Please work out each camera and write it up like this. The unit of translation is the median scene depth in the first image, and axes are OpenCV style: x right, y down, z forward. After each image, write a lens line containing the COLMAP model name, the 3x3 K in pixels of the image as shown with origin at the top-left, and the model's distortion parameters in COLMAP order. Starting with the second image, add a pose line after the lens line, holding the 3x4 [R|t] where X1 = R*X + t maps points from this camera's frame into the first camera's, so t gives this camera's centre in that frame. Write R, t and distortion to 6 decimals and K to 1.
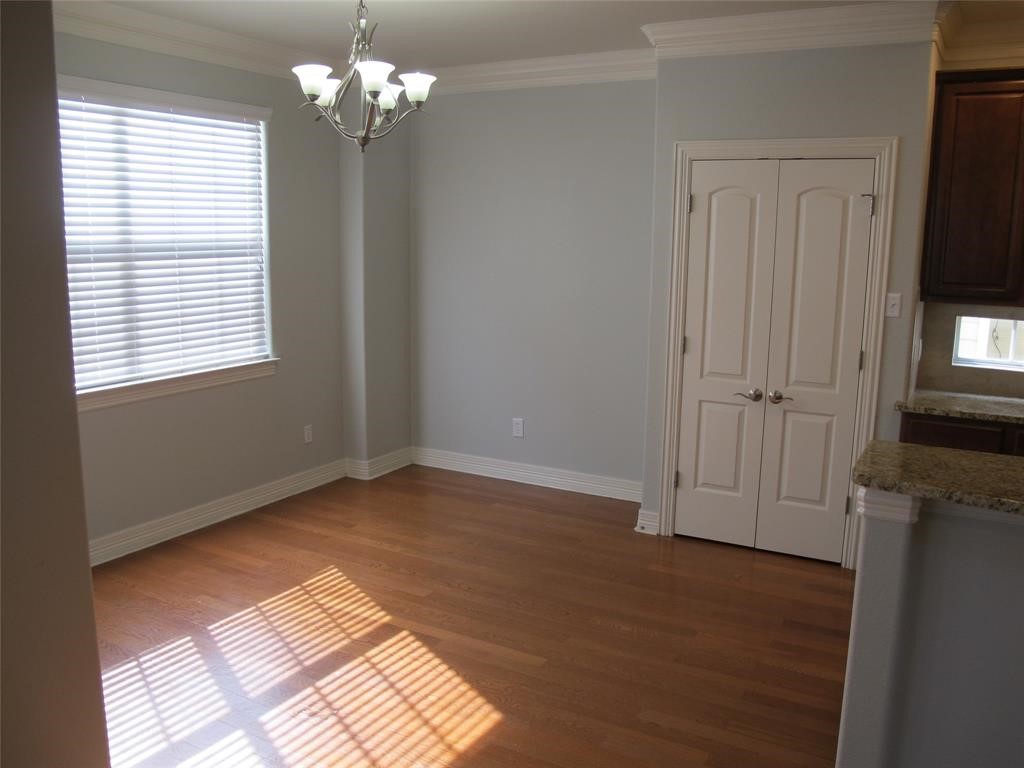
lens RADIAL K [[864.7, 0, 509.6], [0, 864.7, 389.9], [0, 0, 1]] dist [-0.135127, 0.085652]
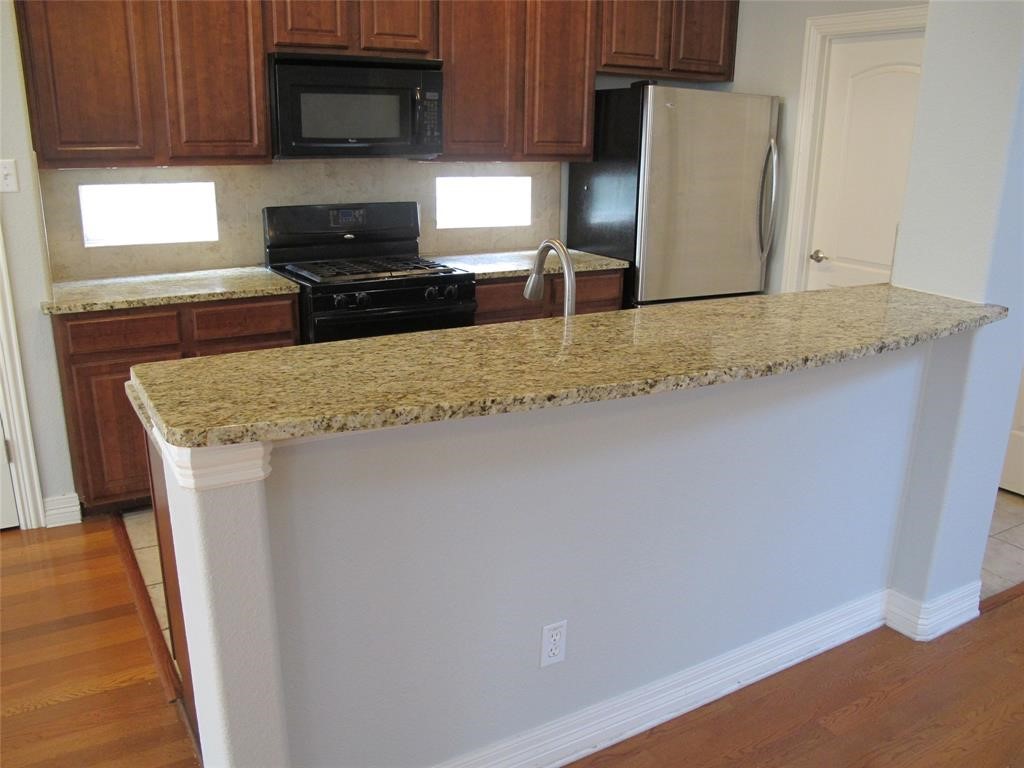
lens RADIAL K [[864.7, 0, 510.2], [0, 864.7, 390.7], [0, 0, 1]] dist [-0.135127, 0.085652]
pose [[0.490296, -0.257954, 0.832508, 0.016612], [0.142307, 0.966072, 0.215529, -0.011316], [-0.859860, 0.012799, 0.510370, 0.236451]]
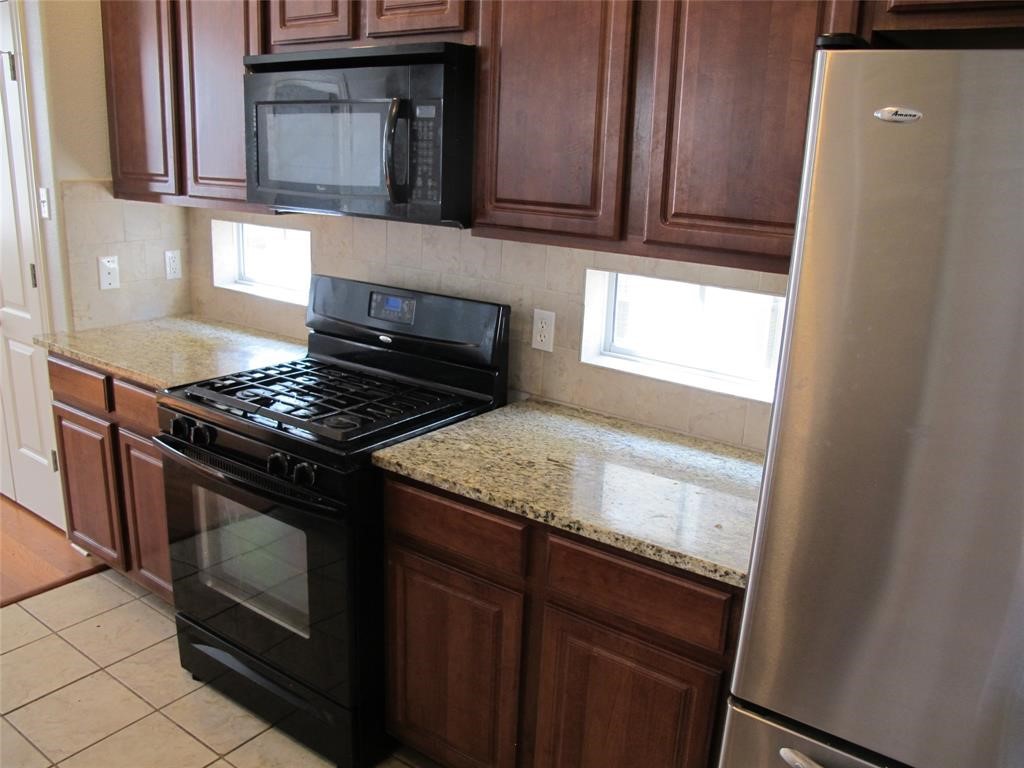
lens RADIAL K [[864.7, 0, 508.9], [0, 864.7, 388.9], [0, 0, 1]] dist [-0.135127, 0.085652]
pose [[0.992701, 0.052076, -0.108780, 0.893437], [-0.041038, 0.994004, 0.101352, -0.026535], [0.113406, -0.096148, 0.988886, 0.281922]]
